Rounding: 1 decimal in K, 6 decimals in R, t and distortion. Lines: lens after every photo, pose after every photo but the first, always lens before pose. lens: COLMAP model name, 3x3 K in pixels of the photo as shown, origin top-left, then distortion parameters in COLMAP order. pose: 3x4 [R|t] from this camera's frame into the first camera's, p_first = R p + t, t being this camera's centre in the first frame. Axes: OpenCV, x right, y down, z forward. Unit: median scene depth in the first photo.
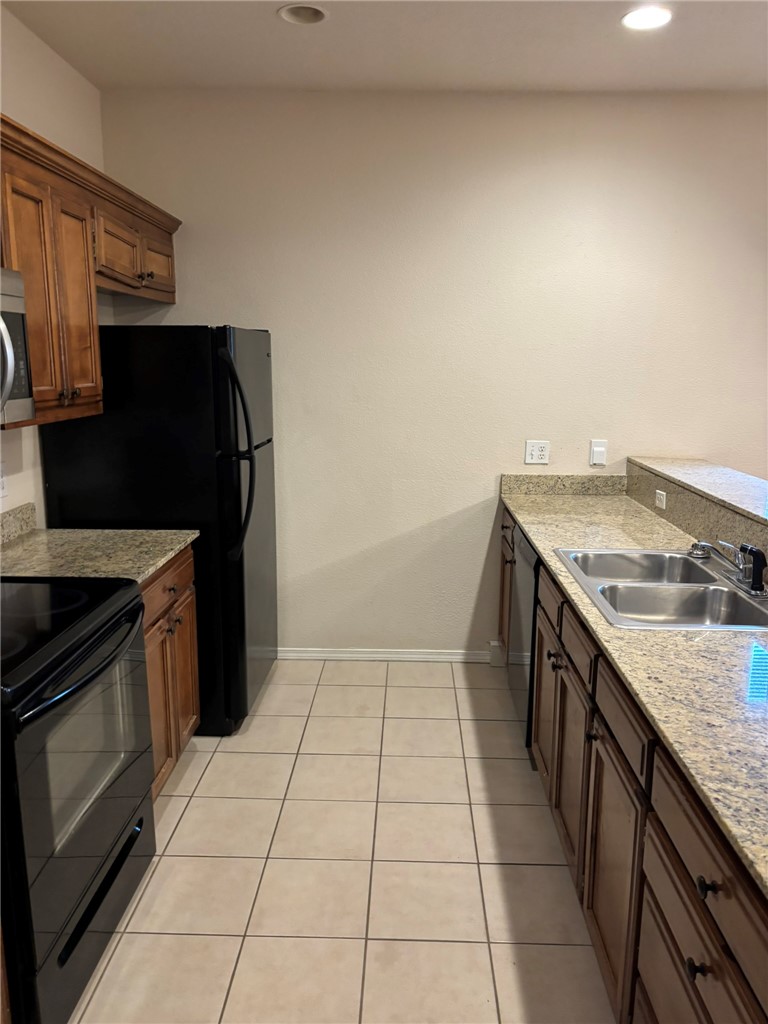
lens RADIAL K [[764.1, 0, 384.0], [0, 764.1, 512.0], [0, 0, 1]] dist [0.008394, -0.037674]
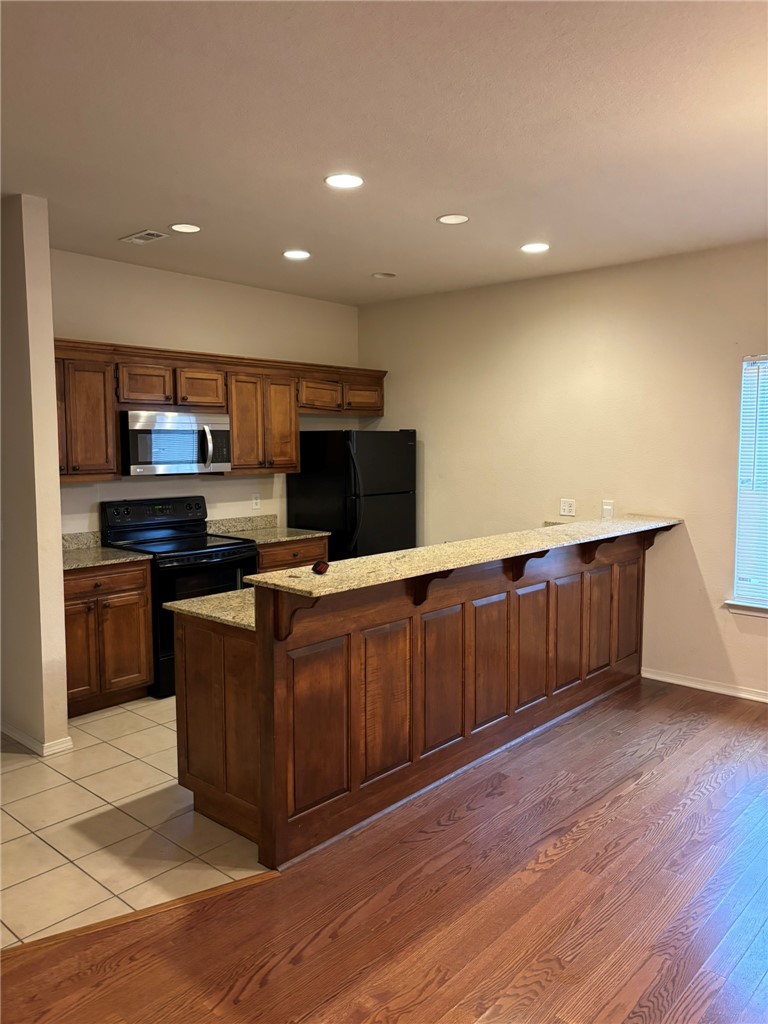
lens RADIAL K [[764.1, 0, 384.0], [0, 764.1, 512.0], [0, 0, 1]] dist [0.008394, -0.037674]
pose [[0.756852, 0.046643, -0.651920, 0.928648], [-0.118587, 0.990695, -0.066793, 0.071095], [0.642738, 0.127862, 0.755340, -0.326976]]
